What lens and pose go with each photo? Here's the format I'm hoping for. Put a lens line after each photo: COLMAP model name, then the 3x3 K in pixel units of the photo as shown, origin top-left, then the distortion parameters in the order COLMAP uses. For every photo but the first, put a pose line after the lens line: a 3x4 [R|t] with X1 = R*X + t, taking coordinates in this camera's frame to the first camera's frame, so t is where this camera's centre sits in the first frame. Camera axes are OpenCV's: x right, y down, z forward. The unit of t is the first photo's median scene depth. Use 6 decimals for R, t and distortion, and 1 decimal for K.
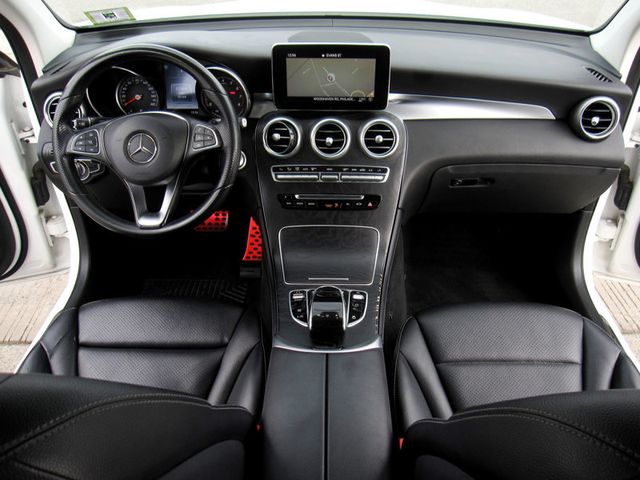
lens RADIAL K [[521.9, 0, 317.1], [0, 521.9, 242.6], [0, 0, 1]] dist [-0.043977, 0.007228]
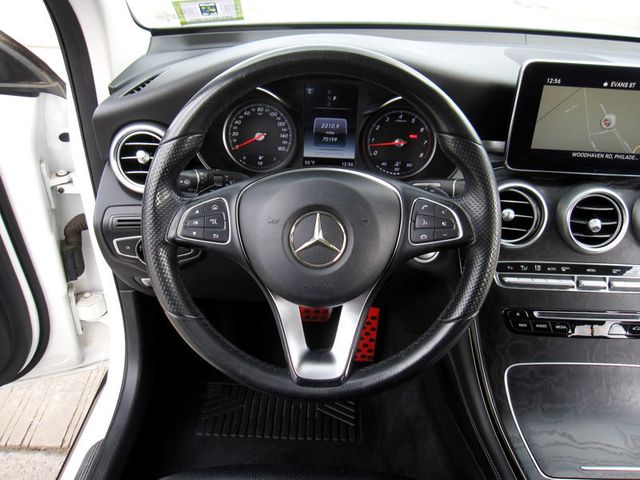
lens RADIAL K [[528.1, 0, 318.8], [0, 528.1, 237.2], [0, 0, 1]] dist [-0.051962, 0.018470]
pose [[0.999364, 0.031806, 0.016103, -0.300927], [-0.030647, 0.997231, -0.067758, -0.128221], [-0.018213, 0.067222, 0.997572, 0.402116]]
